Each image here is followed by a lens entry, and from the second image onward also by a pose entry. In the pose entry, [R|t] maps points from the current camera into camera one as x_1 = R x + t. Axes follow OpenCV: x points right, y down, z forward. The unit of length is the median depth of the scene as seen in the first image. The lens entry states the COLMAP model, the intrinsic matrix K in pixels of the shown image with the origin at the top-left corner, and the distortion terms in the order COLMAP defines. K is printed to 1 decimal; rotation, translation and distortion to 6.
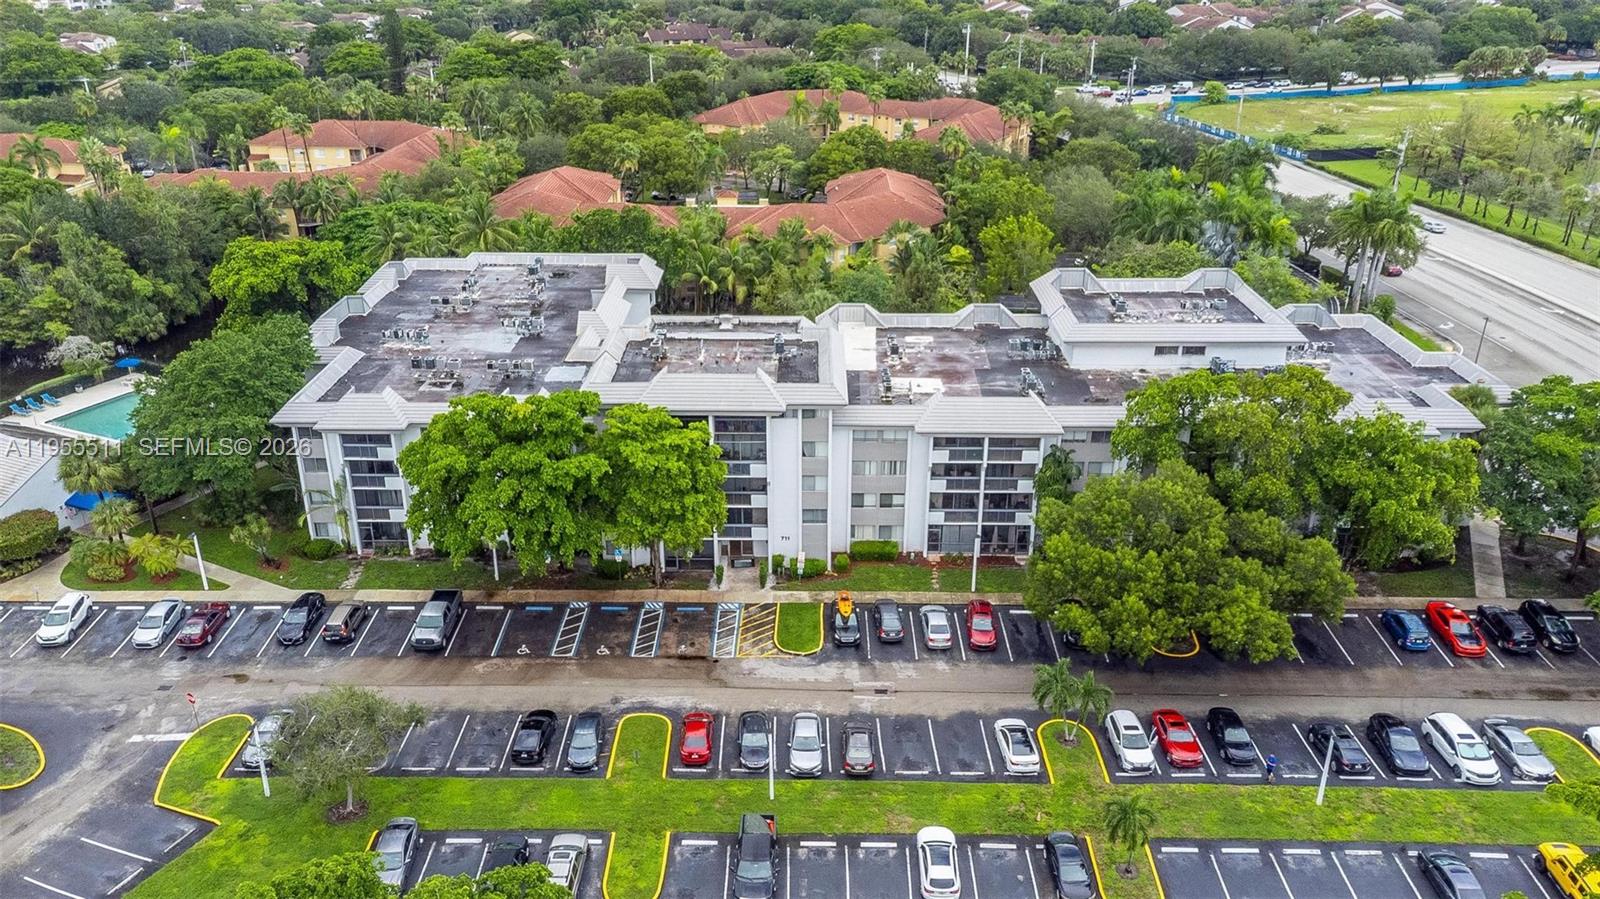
lens RADIAL K [[1199.4, 0, 802.6], [0, 1199.4, 450.4], [0, 0, 1]] dist [0.048952, -0.012273]
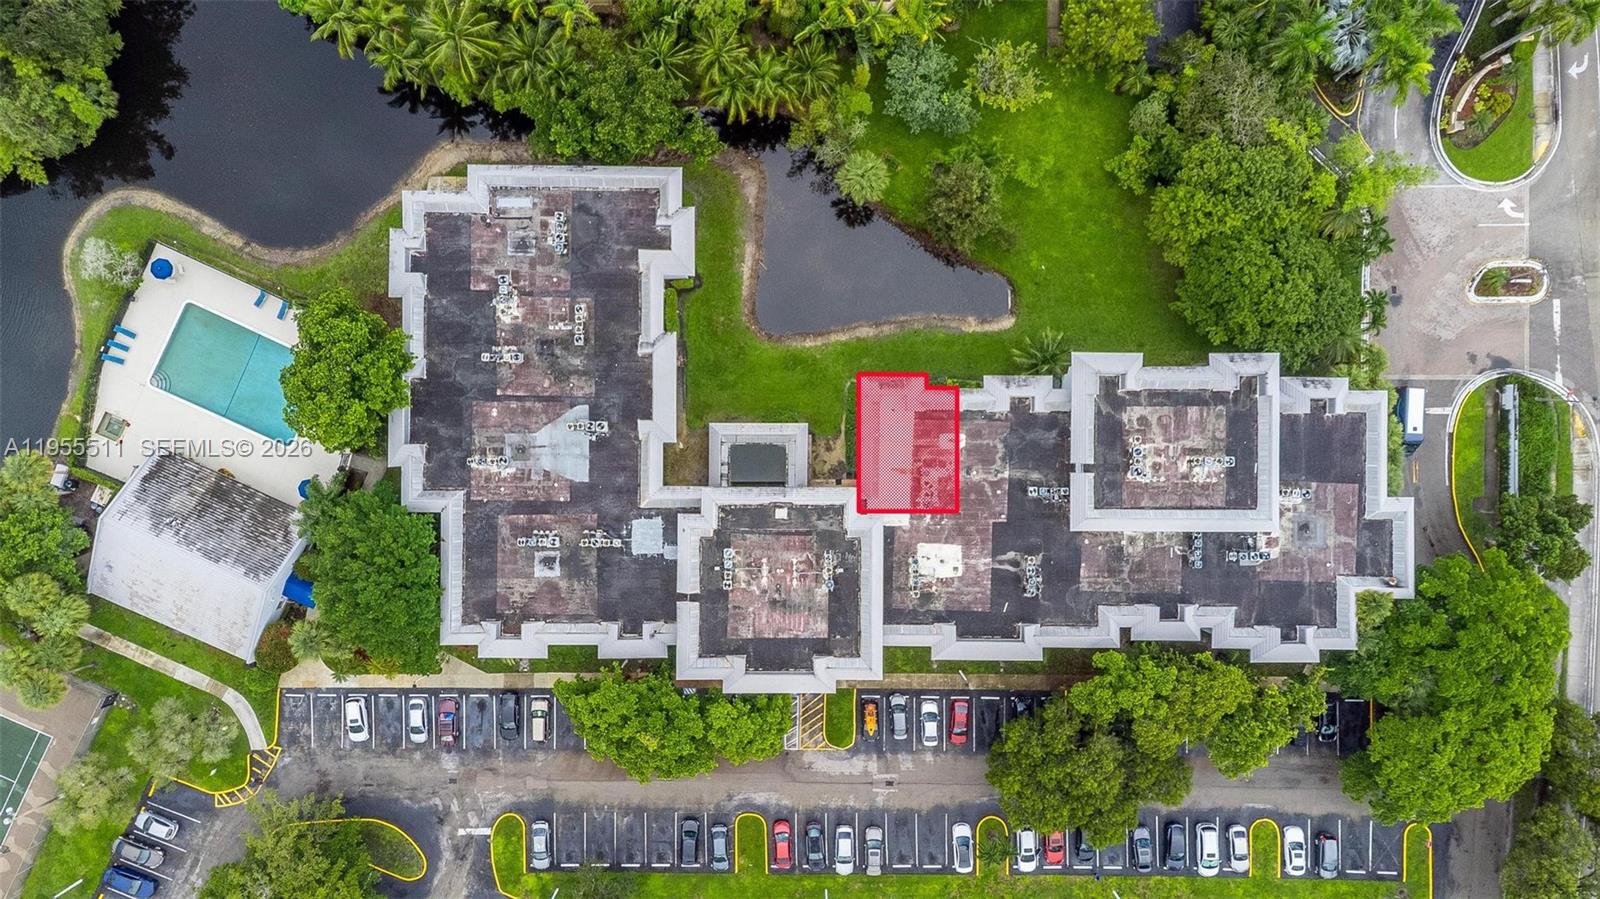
lens RADIAL K [[1199.4, 0, 797.3], [0, 1199.4, 450.7], [0, 0, 1]] dist [0.048952, -0.012273]
pose [[0.999957, -0.002723, 0.008867, -0.072353], [-0.006970, 0.410257, 0.911943, -1.447554], [-0.006121, -0.911966, 0.410221, 0.722014]]
